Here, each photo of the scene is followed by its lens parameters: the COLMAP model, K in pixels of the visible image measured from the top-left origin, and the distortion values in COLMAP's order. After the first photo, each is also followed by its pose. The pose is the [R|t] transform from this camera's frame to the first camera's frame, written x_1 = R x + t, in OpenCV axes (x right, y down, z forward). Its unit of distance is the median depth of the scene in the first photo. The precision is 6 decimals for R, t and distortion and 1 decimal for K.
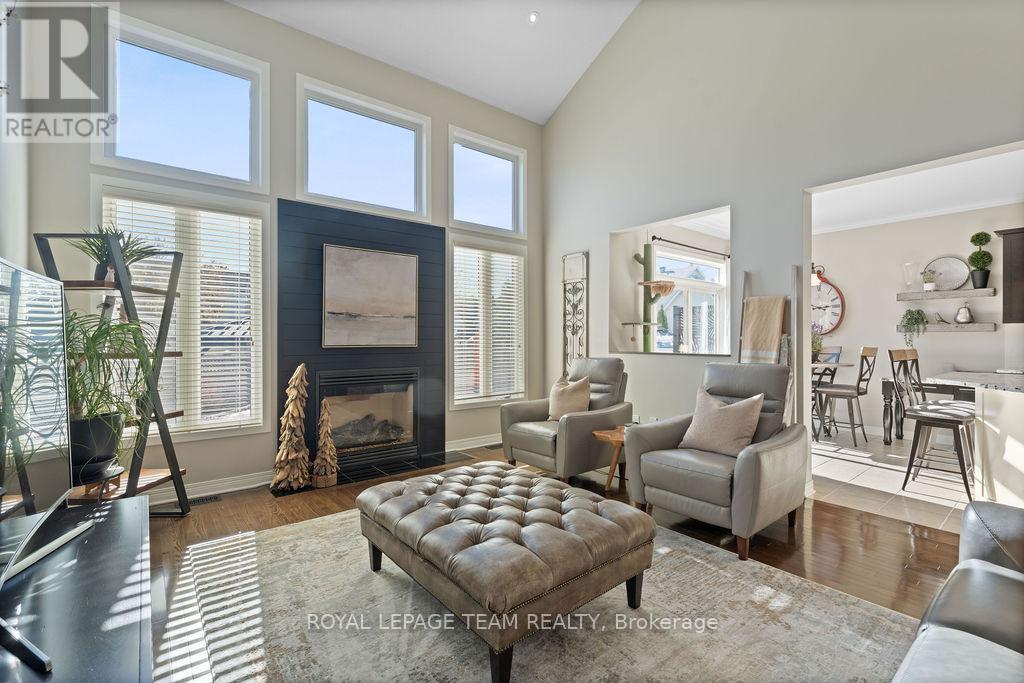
lens RADIAL K [[452.2, 0, 516.0], [0, 452.2, 339.1], [0, 0, 1]] dist [-0.001176, -0.000577]
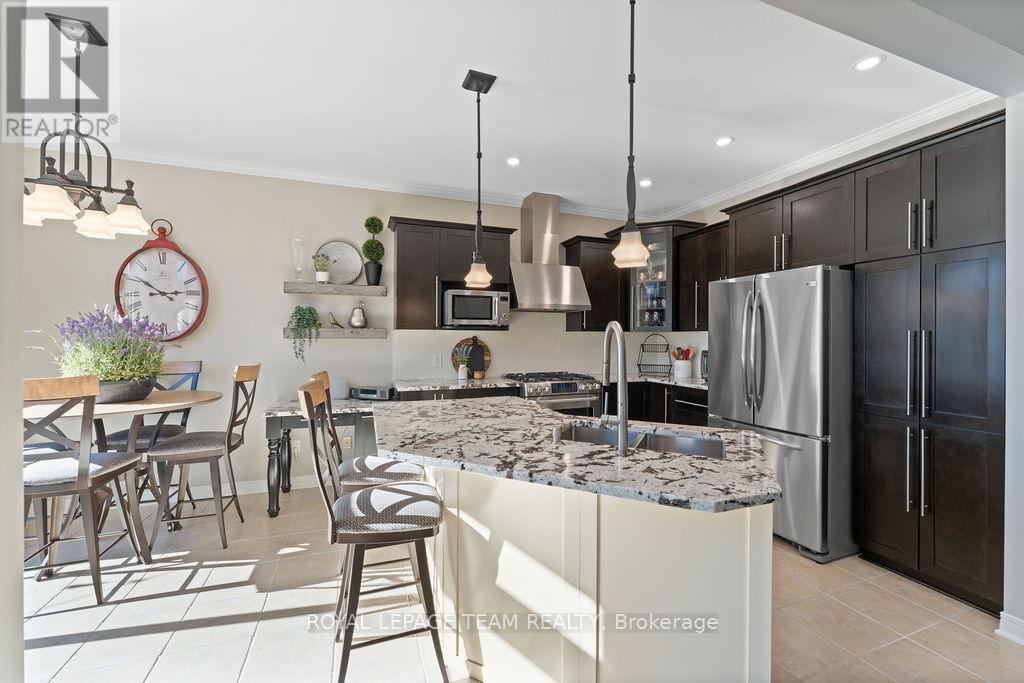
lens RADIAL K [[413.2, 0, 514.1], [0, 413.2, 338.1], [0, 0, 1]] dist [-0.007059, 0.001280]
pose [[0.305627, -0.000279, 0.952151, 0.392911], [-0.002757, 0.999996, 0.001178, -0.018671], [-0.952147, -0.002985, 0.305625, 0.526313]]
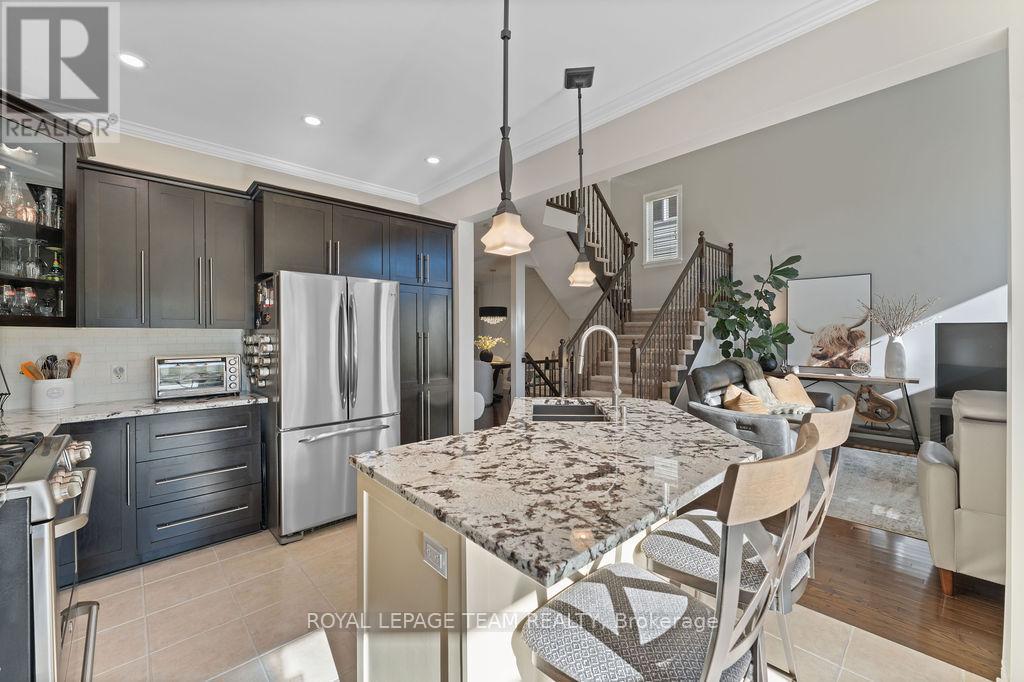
lens RADIAL K [[413.2, 0, 518.7], [0, 413.2, 335.2], [0, 0, 1]] dist [-0.007059, 0.001280]
pose [[-0.996492, 0.003827, -0.083600, 0.827952], [0.003987, 0.999991, -0.001744, -0.019837], [0.083592, -0.002071, -0.996498, 0.979338]]
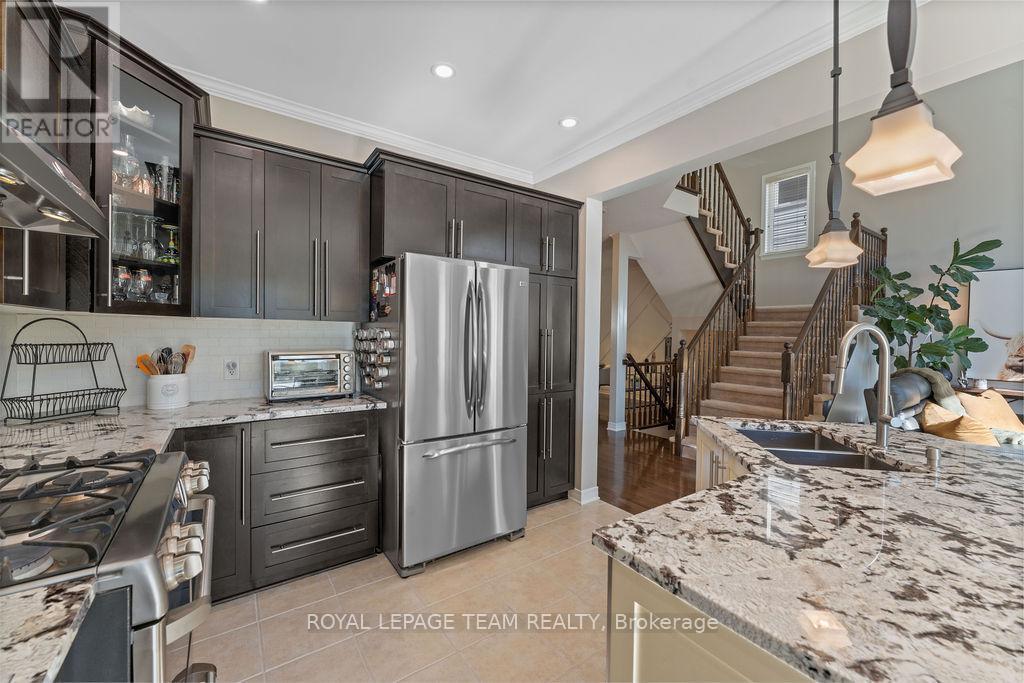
lens RADIAL K [[413.2, 0, 520.5], [0, 413.2, 337.8], [0, 0, 1]] dist [-0.007059, 0.001280]
pose [[-0.998188, -0.015426, 0.058169, 0.936335], [-0.014855, 0.999837, 0.010247, -0.019650], [-0.058318, 0.009365, -0.998254, 0.864977]]
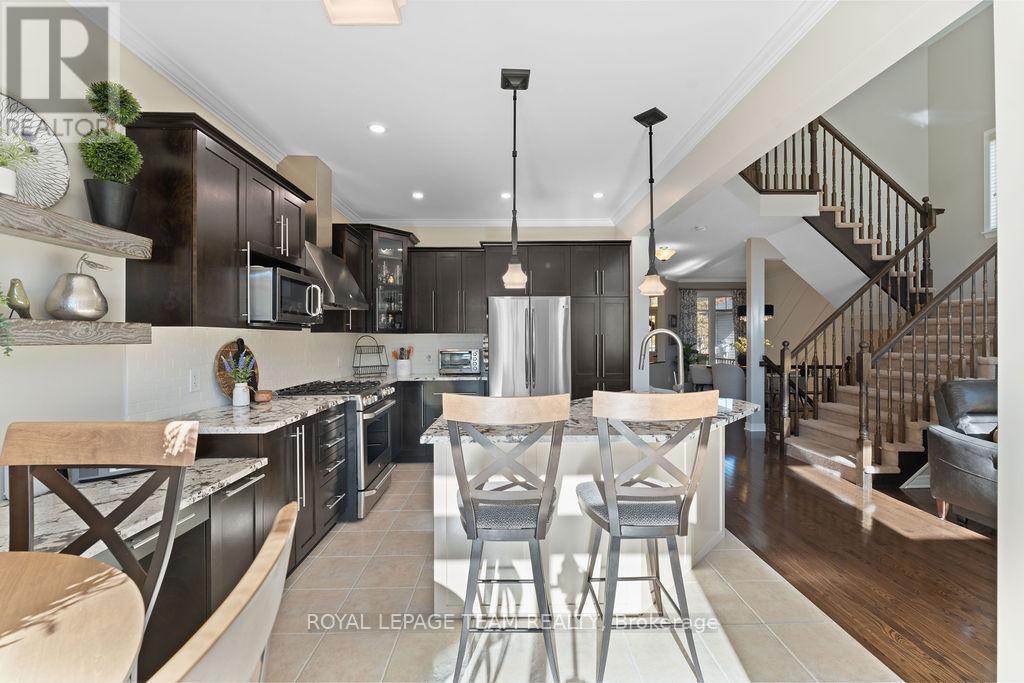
lens RADIAL K [[413.2, 0, 509.4], [0, 413.2, 339.6], [0, 0, 1]] dist [-0.007059, 0.001280]
pose [[-0.792126, 0.001251, 0.610356, 0.548642], [0.004100, 0.999986, 0.003271, -0.020088], [-0.610344, 0.005093, -0.792120, 1.064150]]
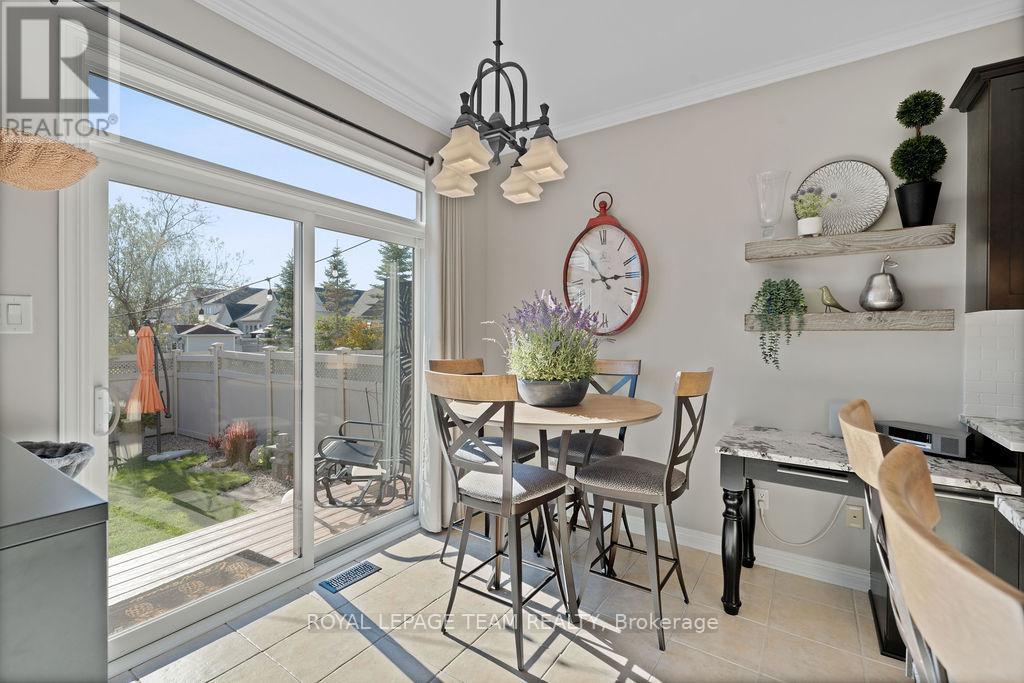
lens RADIAL K [[452.2, 0, 512.3], [0, 452.2, 335.3], [0, 0, 1]] dist [-0.001176, -0.000577]
pose [[0.954201, 0.003843, 0.299141, 0.542251], [-0.003971, 0.999992, -0.000181, -0.010548], [-0.299139, -0.001015, 0.954209, 0.709497]]
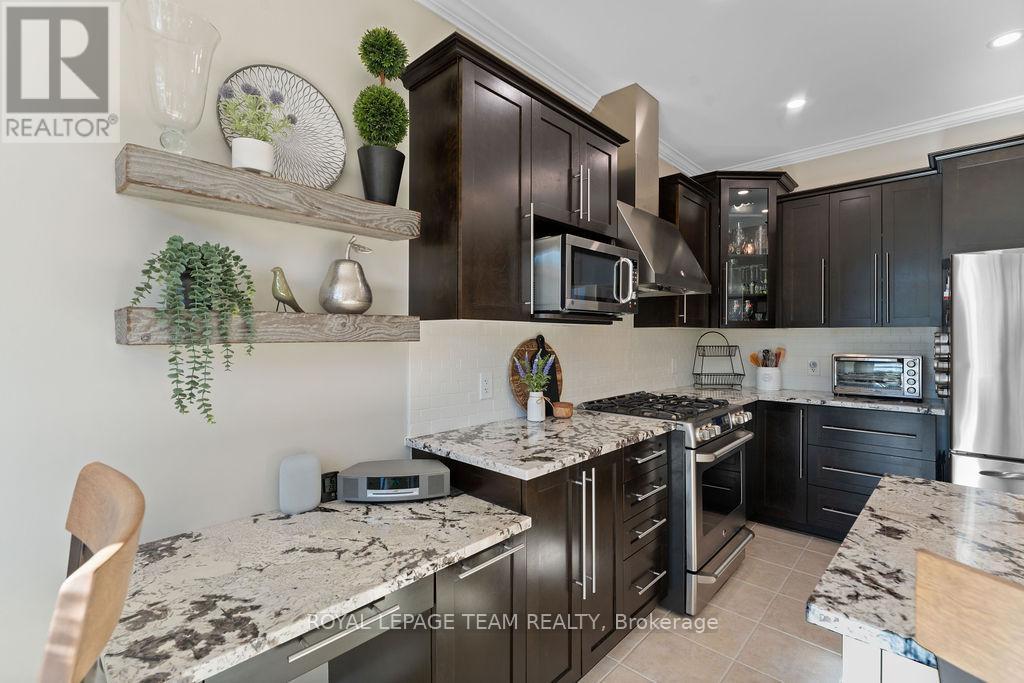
lens RADIAL K [[452.2, 0, 513.0], [0, 452.2, 339.7], [0, 0, 1]] dist [-0.001176, -0.000577]
pose [[-0.143992, -0.007330, 0.989552, 0.691202], [0.001230, 0.999970, 0.007586, -0.020198], [-0.989578, 0.002309, -0.143979, 0.948940]]
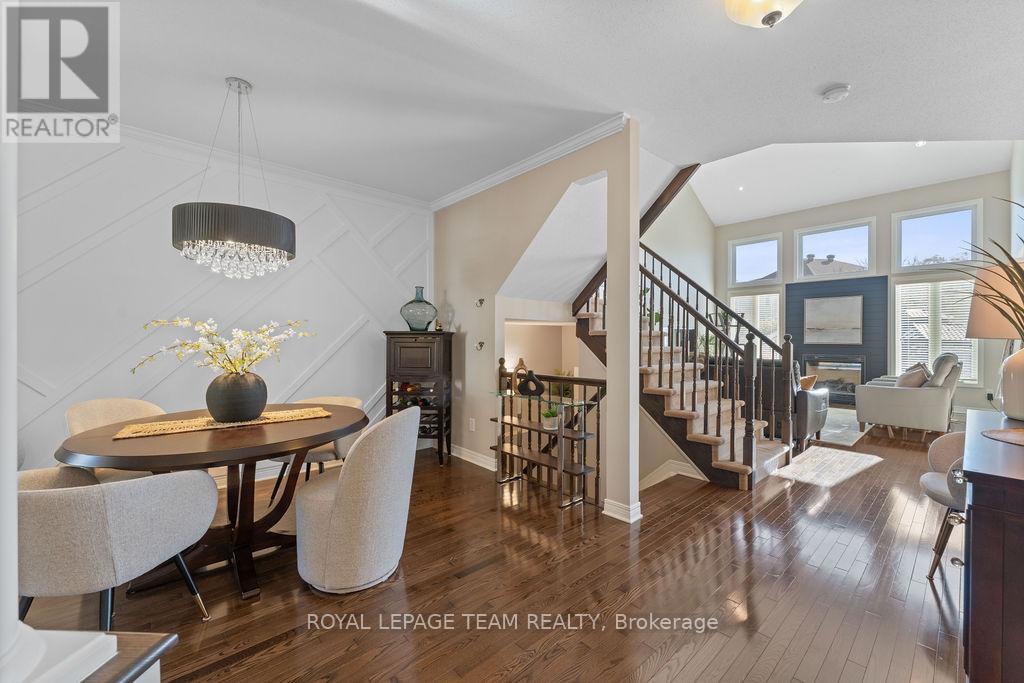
lens RADIAL K [[413.2, 0, 505.6], [0, 413.2, 338.6], [0, 0, 1]] dist [-0.007059, 0.001280]
pose [[0.047089, -0.003557, -0.998884, 1.286660], [-0.004571, 0.999982, -0.003776, 0.006082], [0.998880, 0.004744, 0.047072, -0.503291]]
